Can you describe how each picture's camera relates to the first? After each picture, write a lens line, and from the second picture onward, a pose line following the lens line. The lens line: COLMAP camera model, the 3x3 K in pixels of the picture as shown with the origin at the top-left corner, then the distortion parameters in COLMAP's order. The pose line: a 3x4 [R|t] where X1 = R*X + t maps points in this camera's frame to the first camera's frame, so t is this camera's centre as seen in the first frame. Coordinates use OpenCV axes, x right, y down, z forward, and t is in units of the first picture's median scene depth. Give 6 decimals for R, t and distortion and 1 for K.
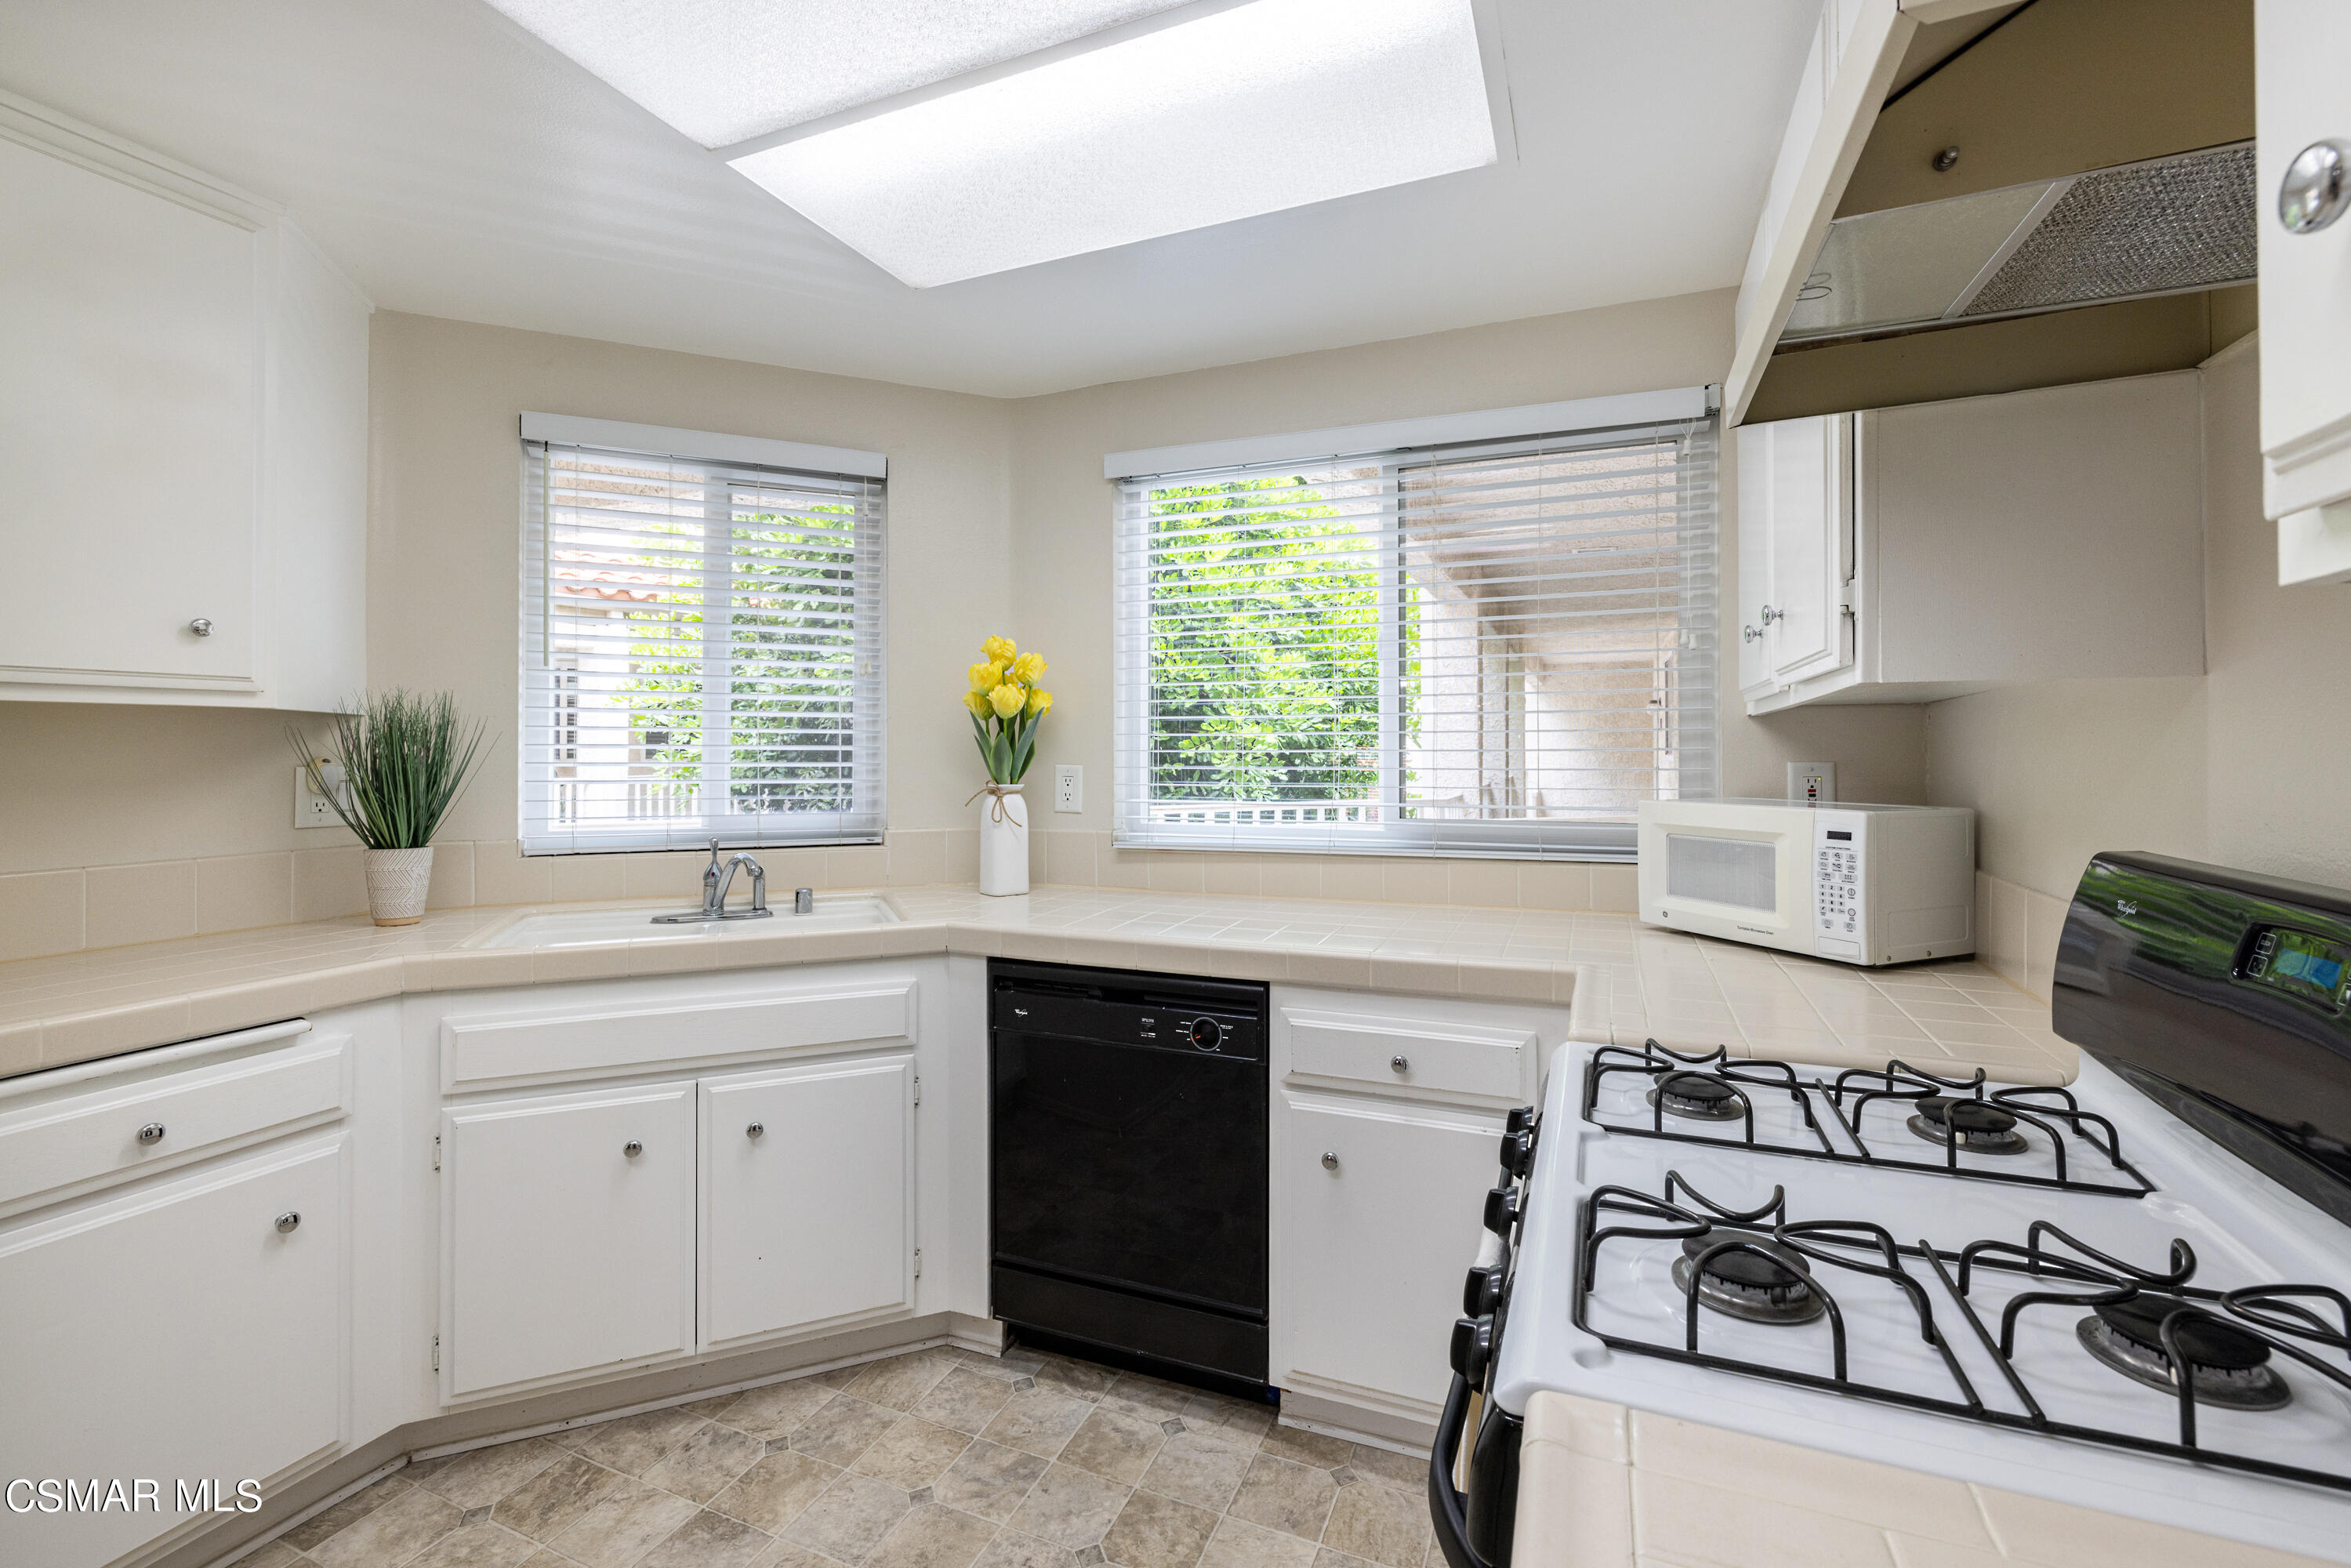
lens RADIAL K [[1012.9, 0, 1188.6], [0, 1012.9, 736.1], [0, 0, 1]] dist [-0.001467, 0.000526]
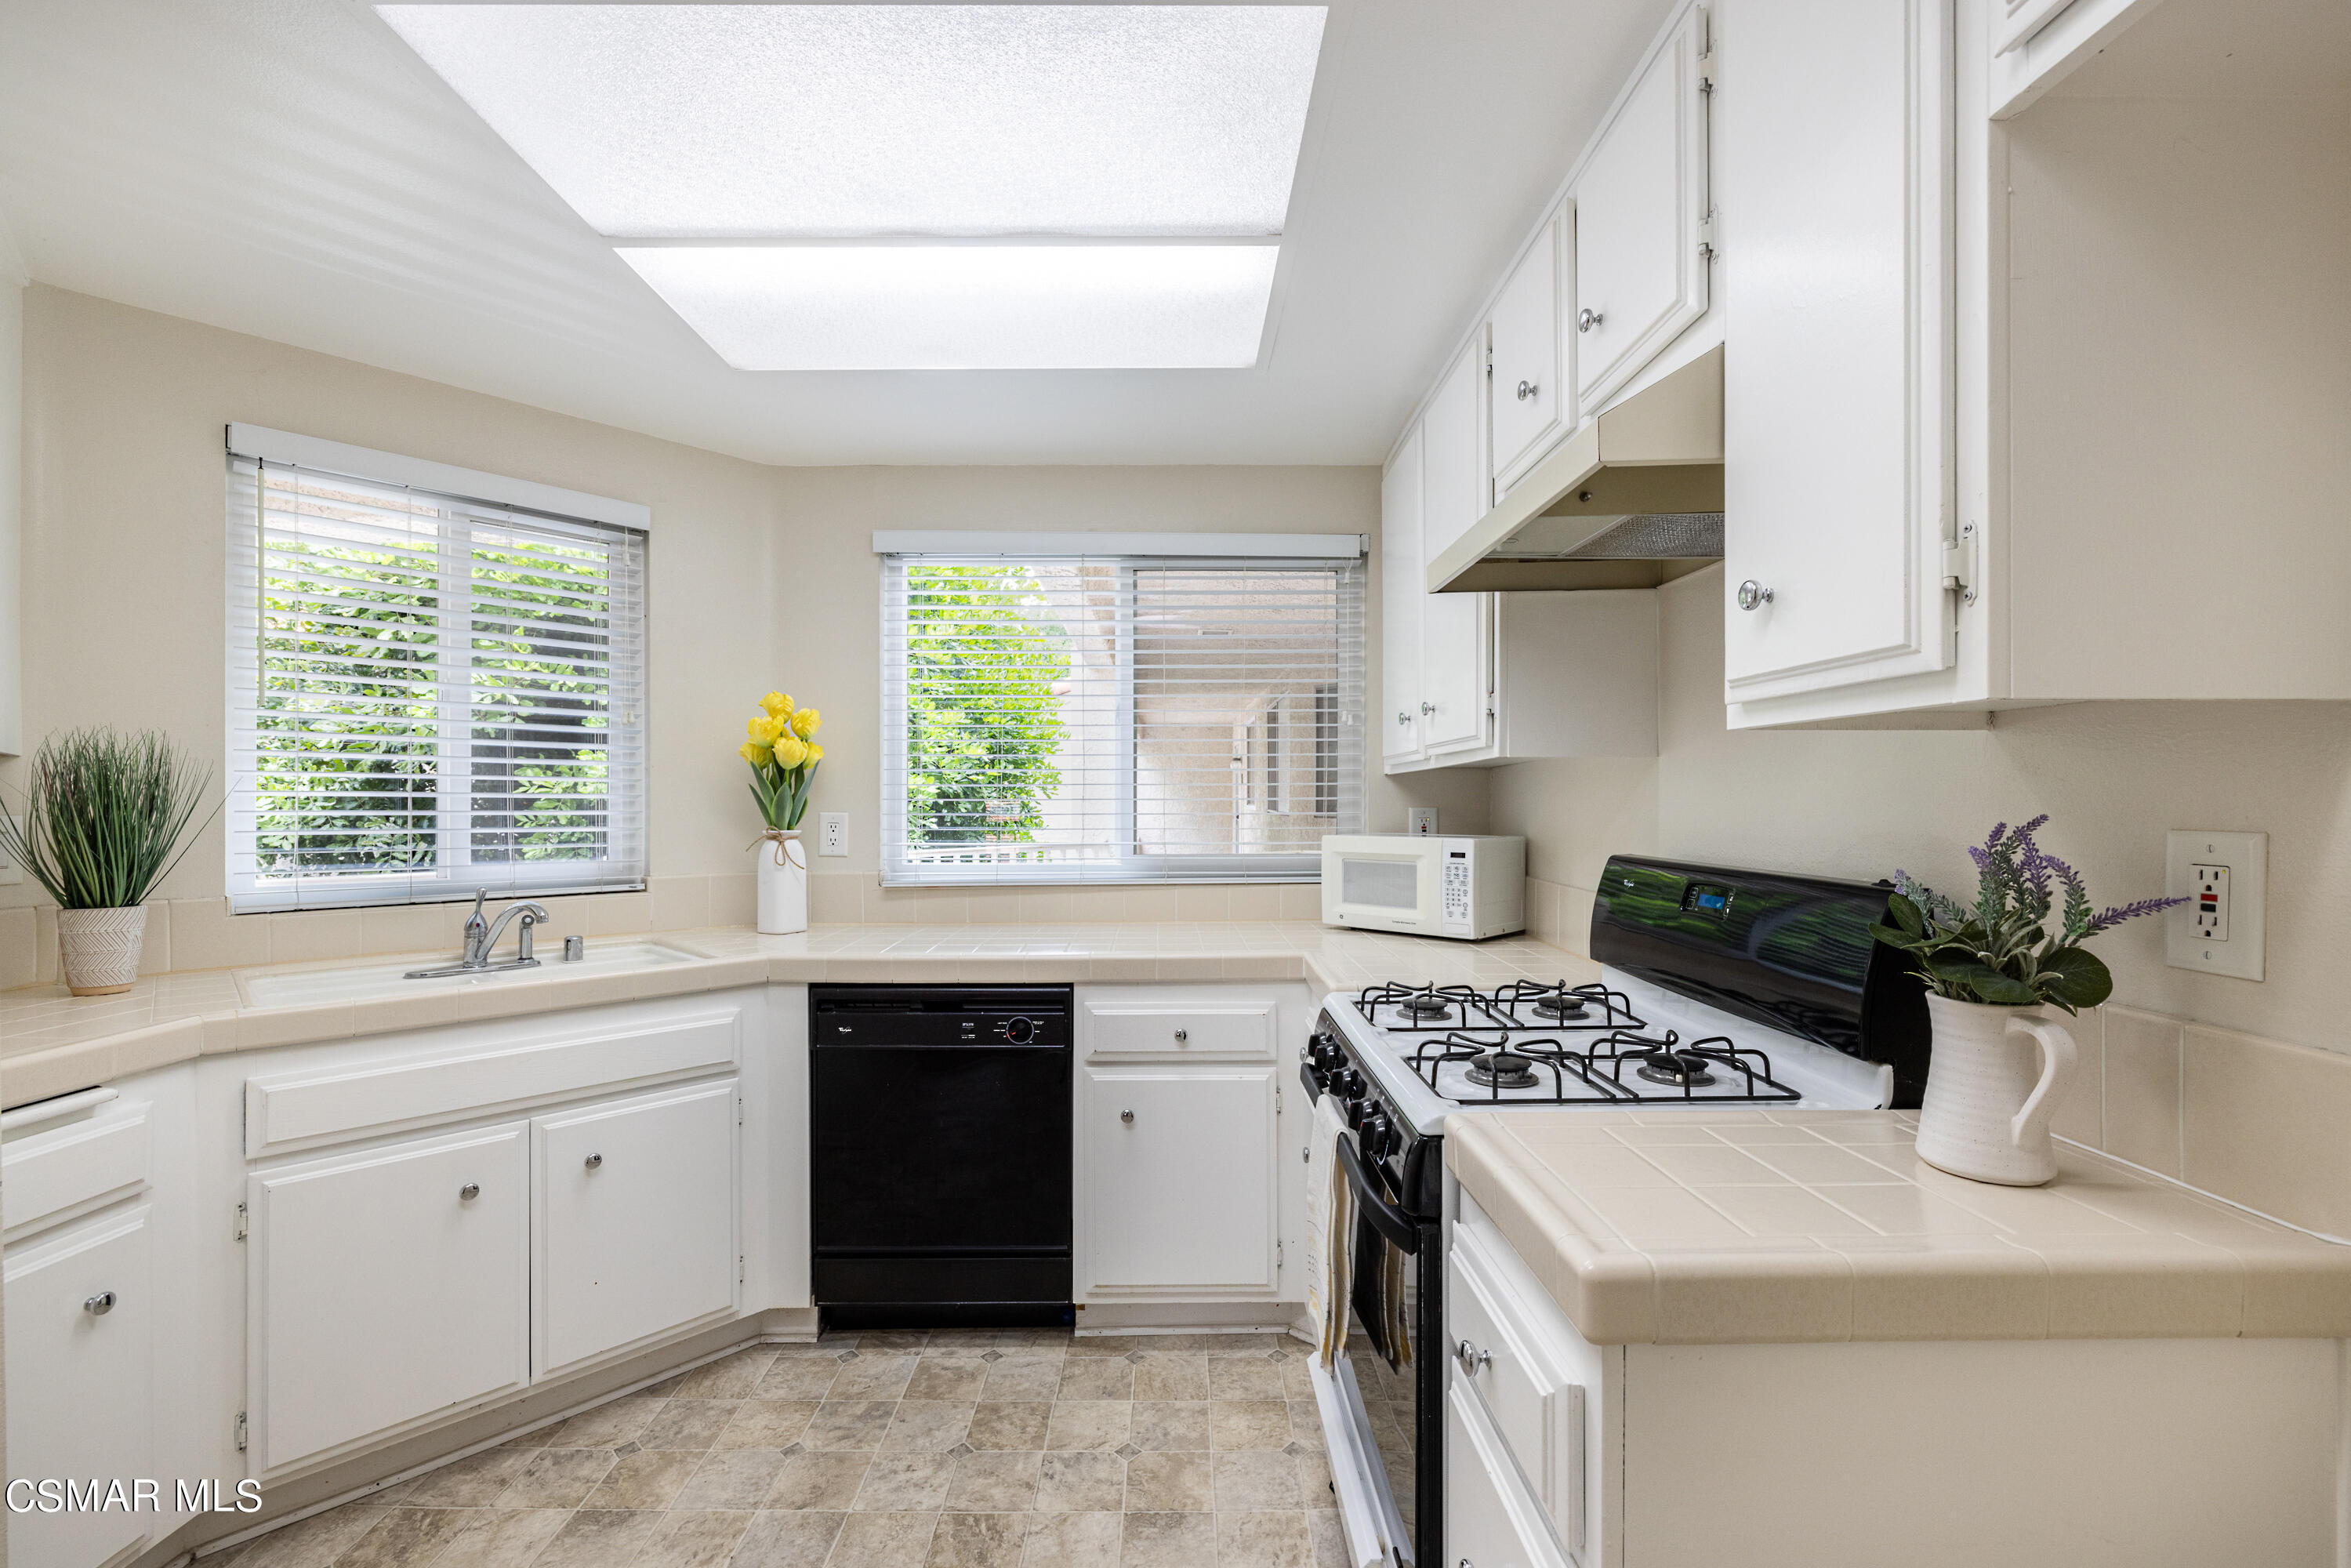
lens RADIAL K [[1012.9, 0, 1167.6], [0, 1012.9, 792.7], [0, 0, 1]] dist [-0.001467, 0.000526]
pose [[0.922144, 0.004329, 0.386822, -0.289625], [-0.006527, 0.999969, 0.004368, 0.000475], [-0.386792, -0.006553, 0.922144, -0.193006]]
